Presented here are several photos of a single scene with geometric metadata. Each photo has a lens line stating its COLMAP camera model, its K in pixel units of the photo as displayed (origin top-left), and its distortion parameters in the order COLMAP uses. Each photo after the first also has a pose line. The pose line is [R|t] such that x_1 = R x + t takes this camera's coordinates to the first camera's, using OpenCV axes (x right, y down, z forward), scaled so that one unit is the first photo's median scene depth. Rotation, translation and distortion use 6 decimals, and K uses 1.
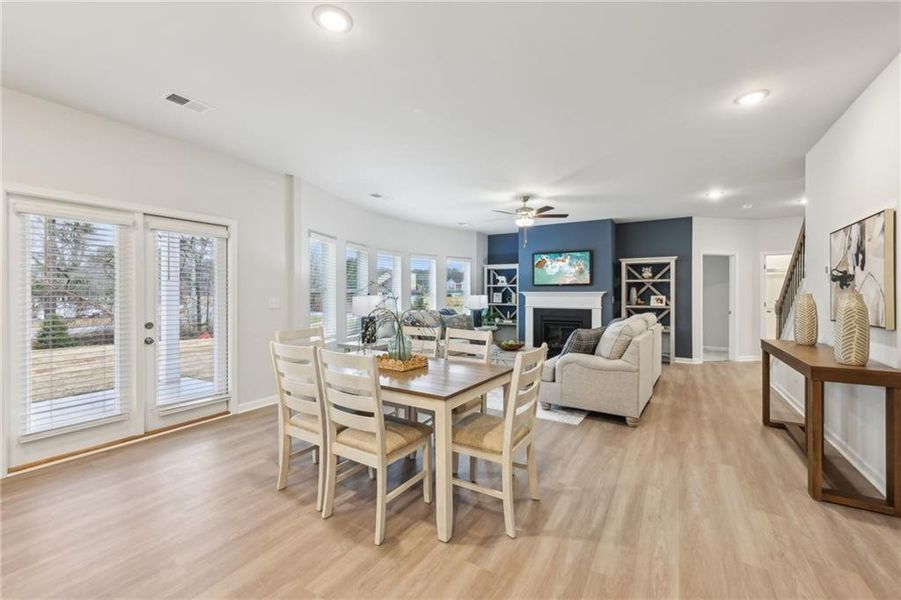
lens RADIAL K [[363.4, 0, 451.8], [0, 363.4, 294.5], [0, 0, 1]] dist [0.000539, 0.000019]
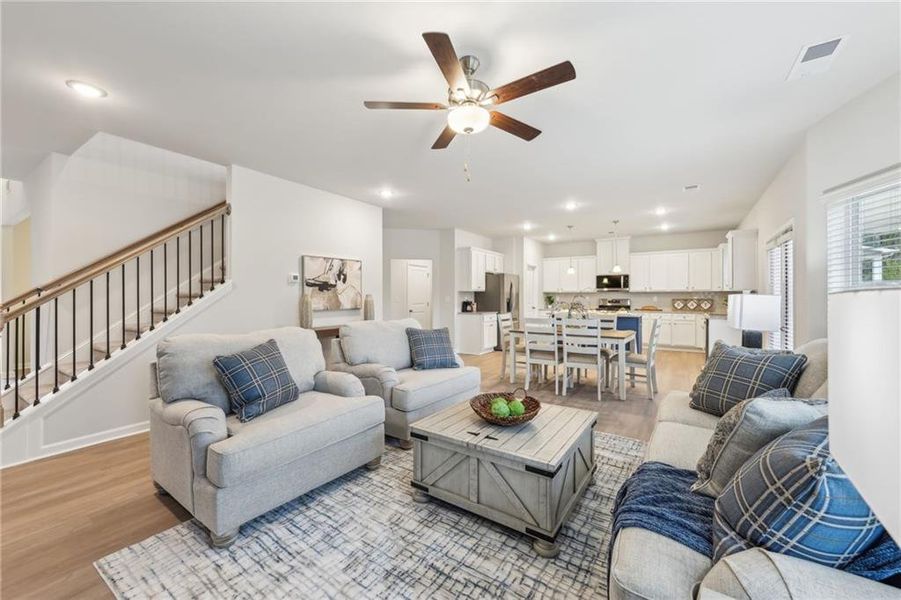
lens RADIAL K [[352.5, 0, 446.3], [0, 352.5, 296.1], [0, 0, 1]] dist [0.001276, 0.000053]
pose [[-0.998852, -0.000706, 0.047891, 0.405345], [-0.000707, 1.000000, -0.000004, 0.008999], [-0.047891, -0.000038, -0.998853, 2.925725]]
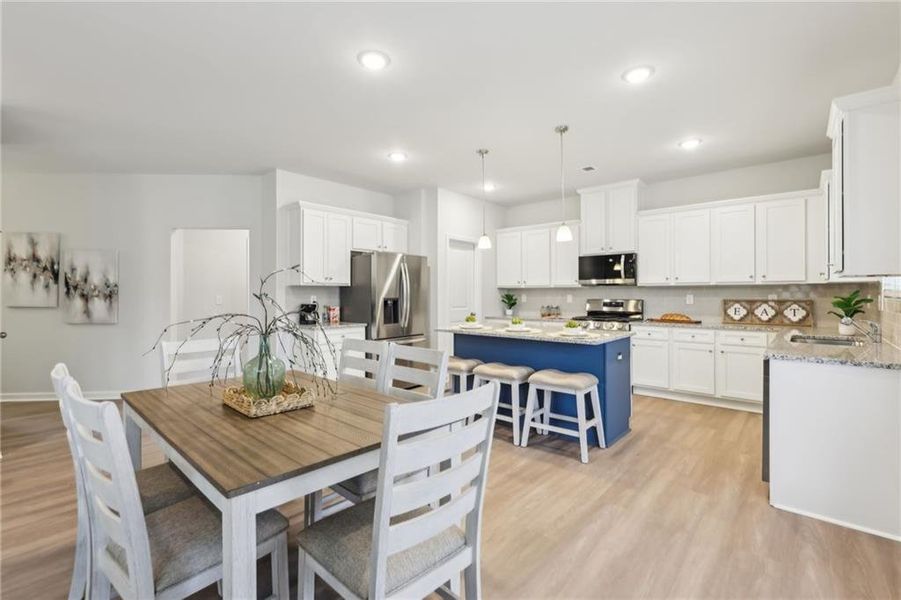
lens RADIAL K [[408.8, 0, 447.8], [0, 408.8, 295.4], [0, 0, 1]] dist [0.000053, -0.000049]
pose [[-0.983074, 0.000140, 0.183208, -0.621141], [0.000659, 0.999996, 0.002775, 0.008153], [-0.183207, 0.002849, -0.983070, 1.649474]]
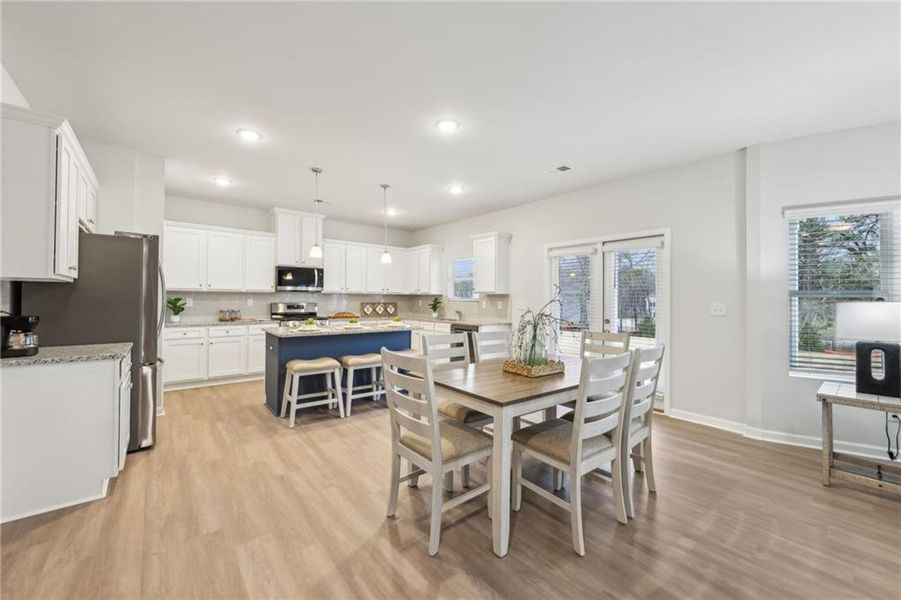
lens RADIAL K [[363.4, 0, 451.8], [0, 363.4, 294.5], [0, 0, 1]] dist [0.000539, 0.000019]
pose [[-0.328924, -0.014687, -0.944242, 0.839107], [-0.006387, 0.999891, -0.013327, 0.005759], [0.944335, 0.001647, -0.328982, 1.116767]]
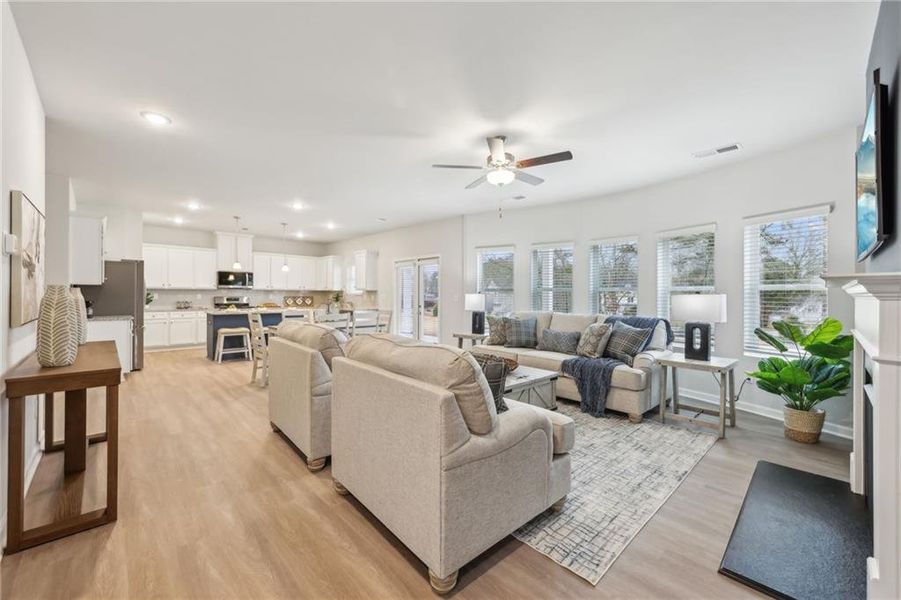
lens RADIAL K [[363.4, 0, 451.8], [0, 363.4, 294.5], [0, 0, 1]] dist [0.000539, 0.000019]
pose [[-0.252546, -0.002547, -0.967581, 1.727196], [-0.003733, 0.999992, -0.001658, 0.013956], [0.967578, 0.003193, -0.252554, 2.237263]]
